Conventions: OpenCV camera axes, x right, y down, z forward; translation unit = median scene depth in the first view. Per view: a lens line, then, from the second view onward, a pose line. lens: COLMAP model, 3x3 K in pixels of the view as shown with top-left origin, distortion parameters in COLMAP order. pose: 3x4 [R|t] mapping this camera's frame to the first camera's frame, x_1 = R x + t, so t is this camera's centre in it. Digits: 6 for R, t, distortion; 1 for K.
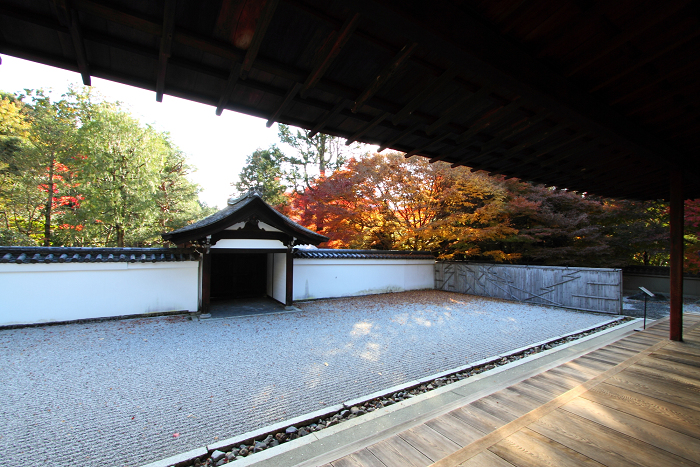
lens RADIAL K [[318.1, 0, 352.6], [0, 318.1, 240.3], [0, 0, 1]] dist [0.004067, -0.001753]
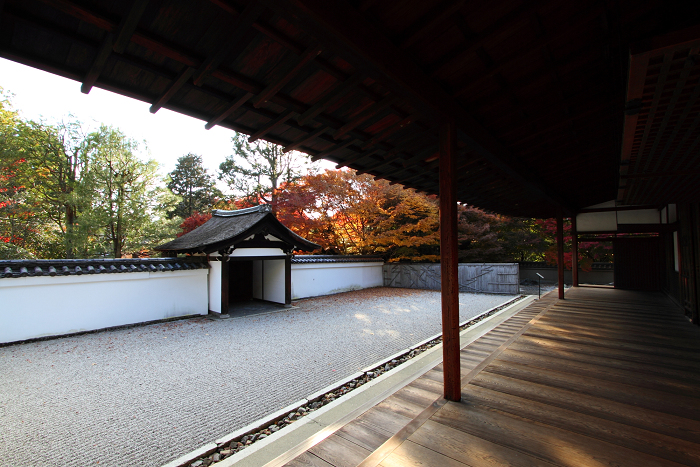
lens RADIAL K [[318.1, 0, 352.6], [0, 318.1, 240.3], [0, 0, 1]] dist [0.004067, -0.001753]
pose [[0.959110, -0.012402, 0.282763, -0.286202], [0.016933, 0.999764, -0.013586, -0.008962], [-0.282528, 0.017818, 0.959094, -0.186198]]
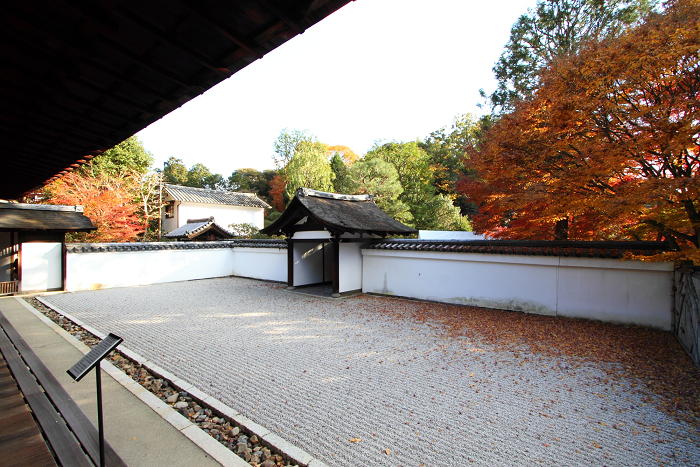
lens RADIAL K [[318.1, 0, 352.6], [0, 318.1, 240.3], [0, 0, 1]] dist [0.004067, -0.001753]
pose [[0.313031, -0.014338, -0.949635, 0.775187], [0.022073, 0.999726, -0.007819, 0.039122], [0.949486, -0.018513, 0.313262, 0.691311]]
